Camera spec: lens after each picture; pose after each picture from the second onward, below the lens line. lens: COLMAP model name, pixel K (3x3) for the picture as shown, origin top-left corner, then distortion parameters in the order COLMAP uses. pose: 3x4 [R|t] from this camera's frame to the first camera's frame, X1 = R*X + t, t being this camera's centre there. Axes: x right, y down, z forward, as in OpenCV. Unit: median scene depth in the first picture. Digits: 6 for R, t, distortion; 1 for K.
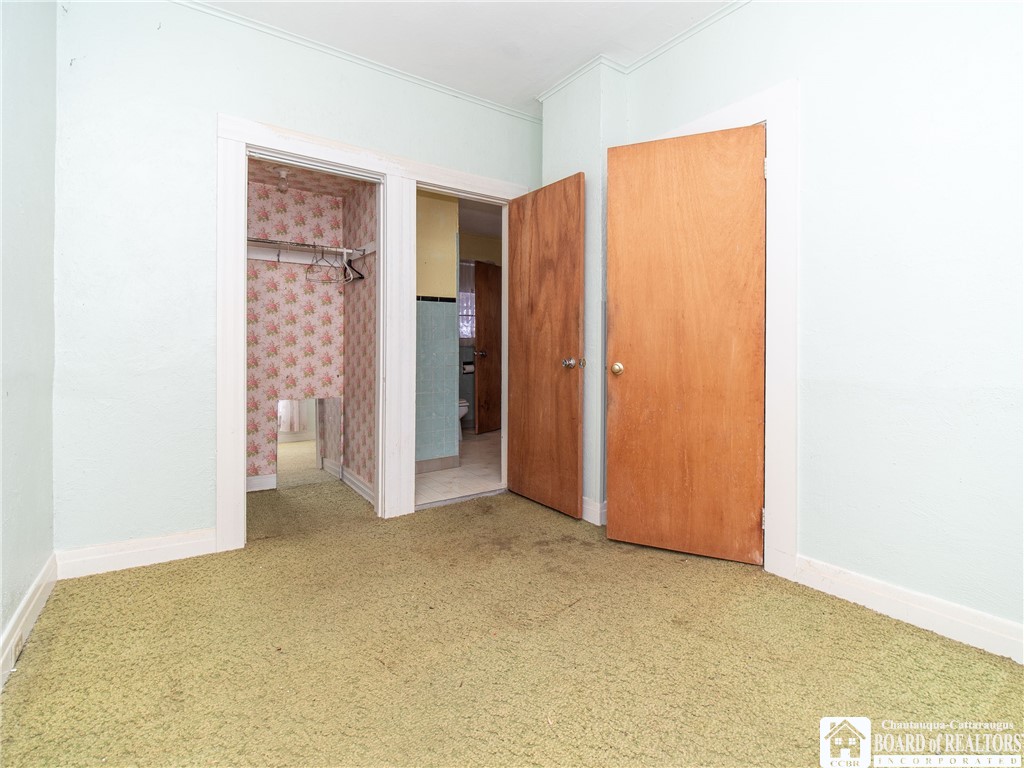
lens RADIAL K [[463.6, 0, 512.0], [0, 463.6, 384.0], [0, 0, 1]] dist [-0.003039, -0.001012]
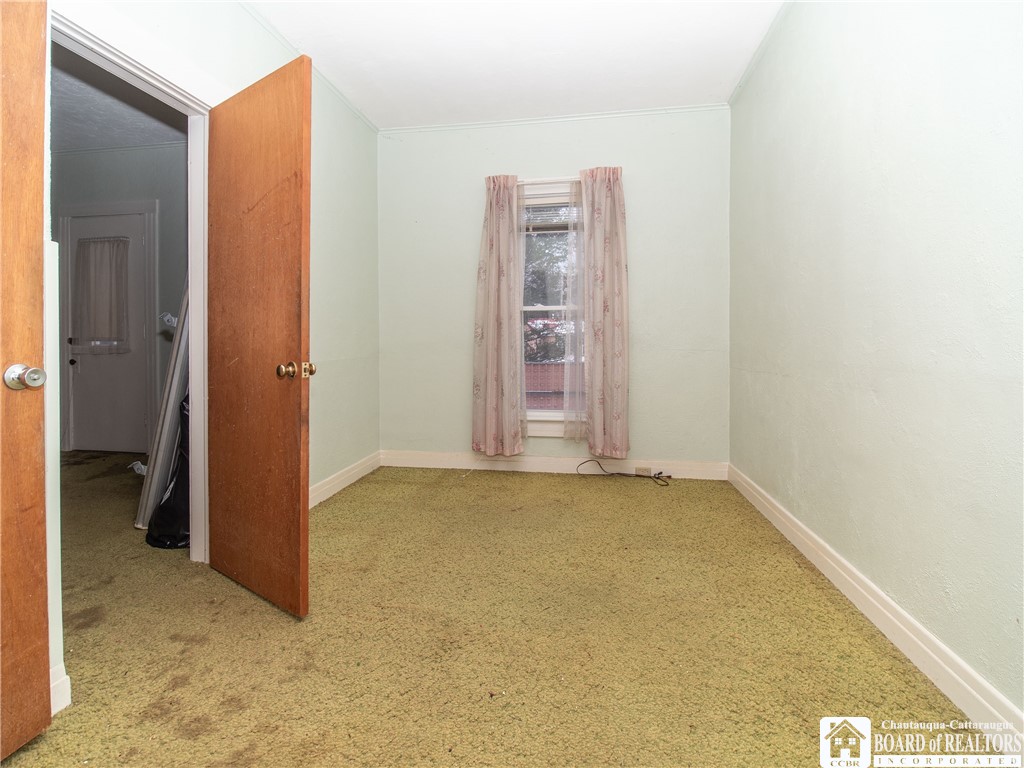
lens RADIAL K [[463.6, 0, 512.0], [0, 463.6, 384.0], [0, 0, 1]] dist [-0.003039, -0.001012]
pose [[-0.698796, -0.077547, 0.711105, -0.421008], [0.037755, 0.988722, 0.144923, -0.076184], [-0.714324, 0.128119, -0.687987, 0.862818]]
